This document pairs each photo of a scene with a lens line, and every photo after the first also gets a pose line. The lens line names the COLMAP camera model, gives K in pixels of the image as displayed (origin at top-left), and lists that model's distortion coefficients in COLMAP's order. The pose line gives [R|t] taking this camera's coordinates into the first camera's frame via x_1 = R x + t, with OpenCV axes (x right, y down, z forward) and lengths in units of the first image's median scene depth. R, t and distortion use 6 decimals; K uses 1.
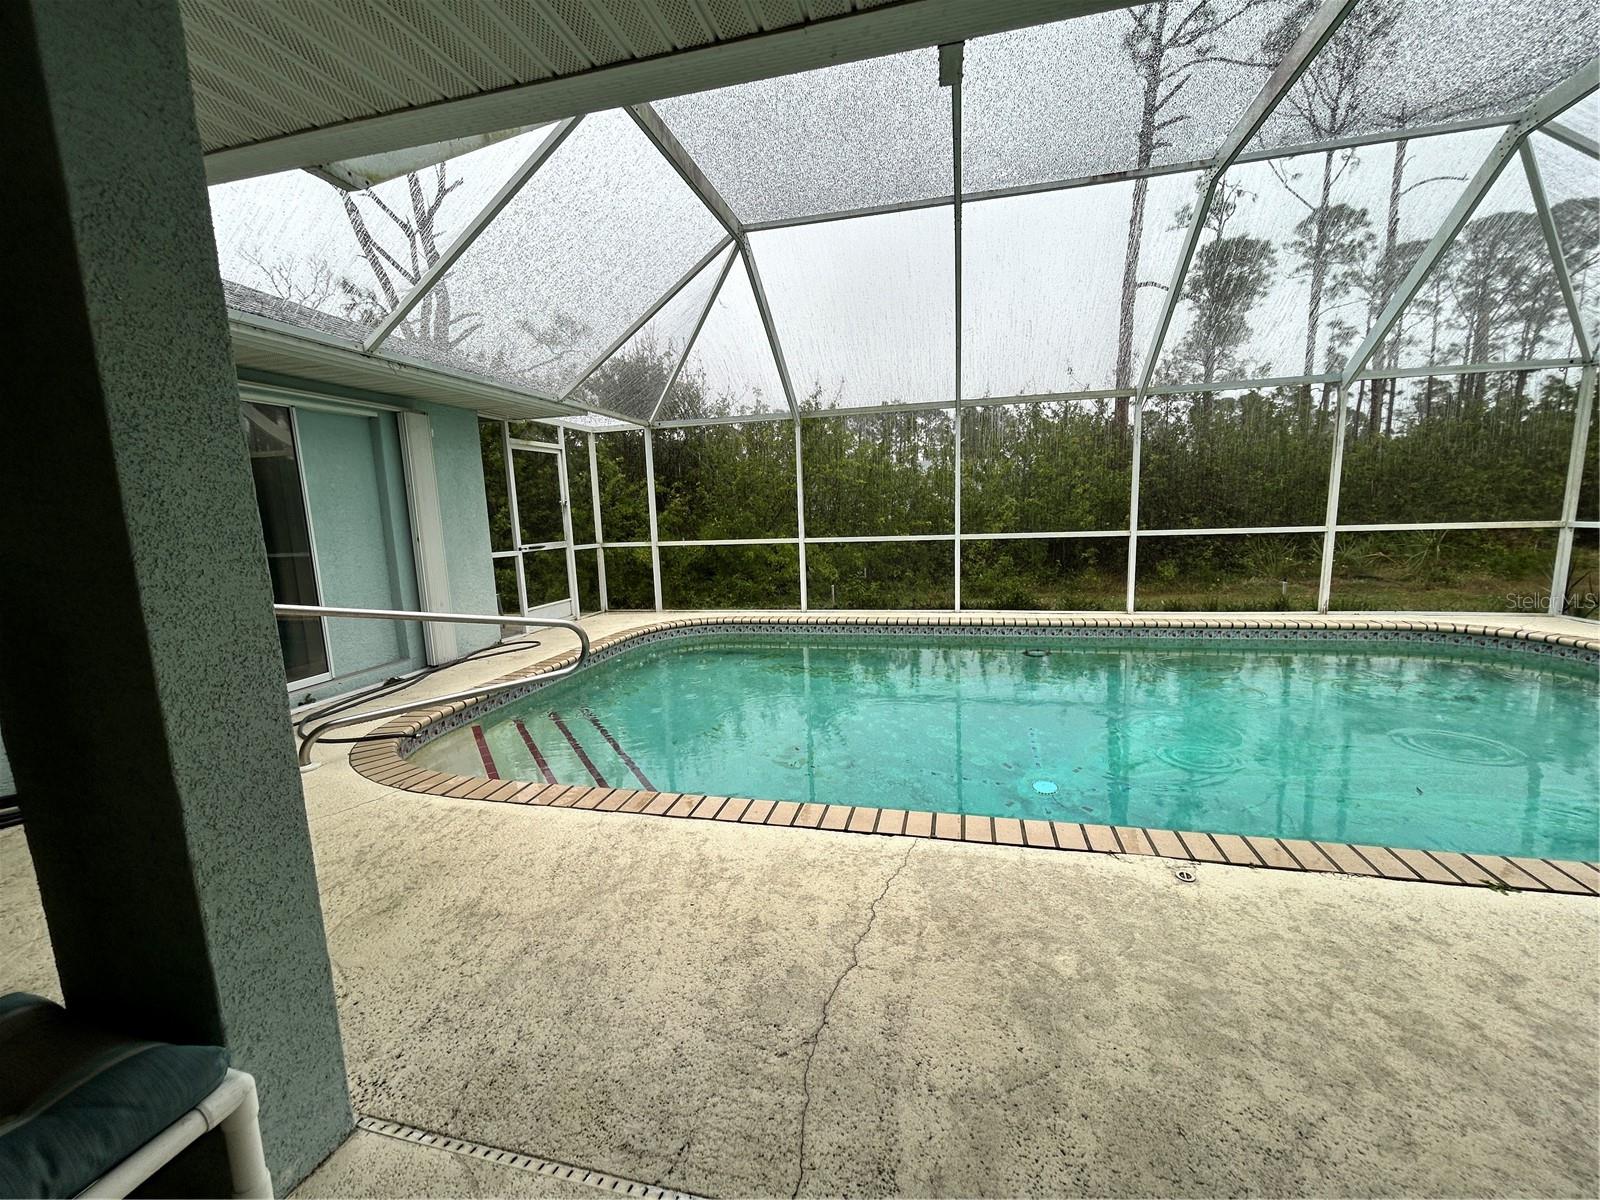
lens RADIAL K [[651.9, 0, 801.0], [0, 651.9, 602.1], [0, 0, 1]] dist [-0.004103, -0.000128]
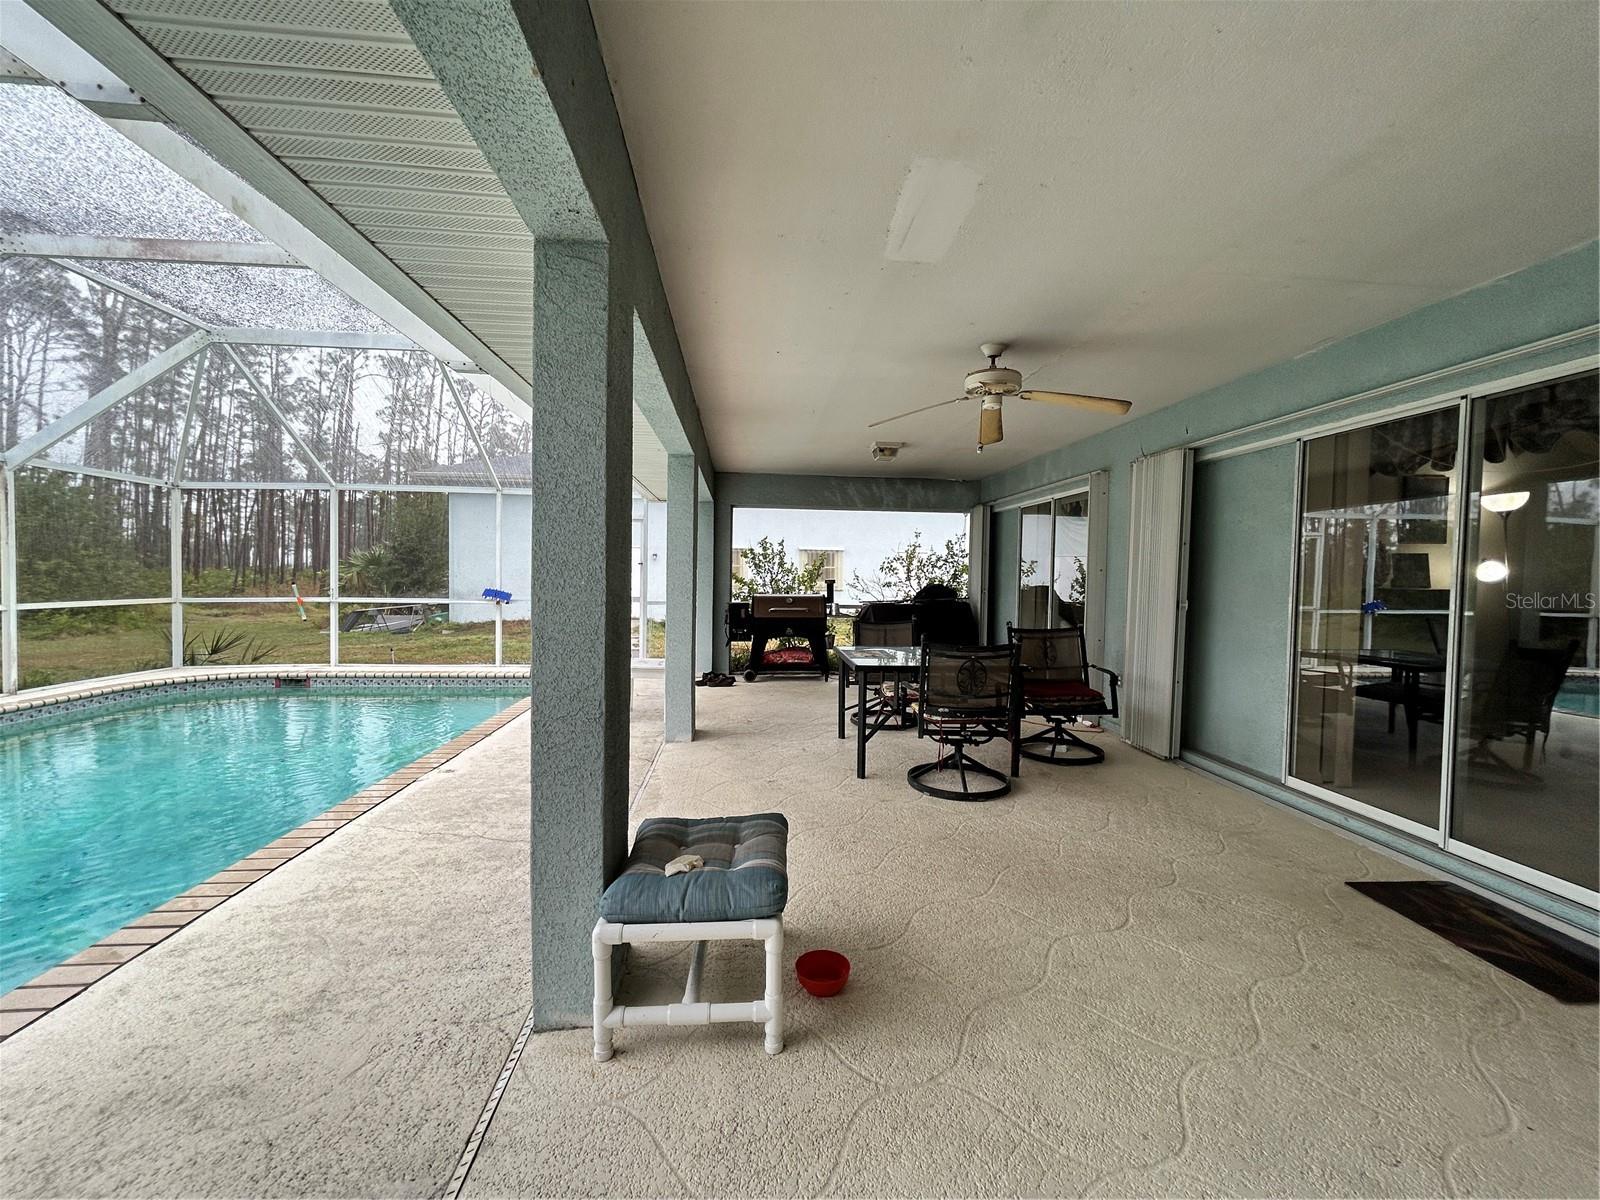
lens RADIAL K [[644.7, 0, 802.3], [0, 644.7, 598.1], [0, 0, 1]] dist [-0.000104, -0.000017]
pose [[-0.318946, -0.006203, 0.947753, -1.508888], [0.137473, 0.989101, 0.052738, -0.039505], [-0.937750, 0.147110, -0.314617, 0.528543]]
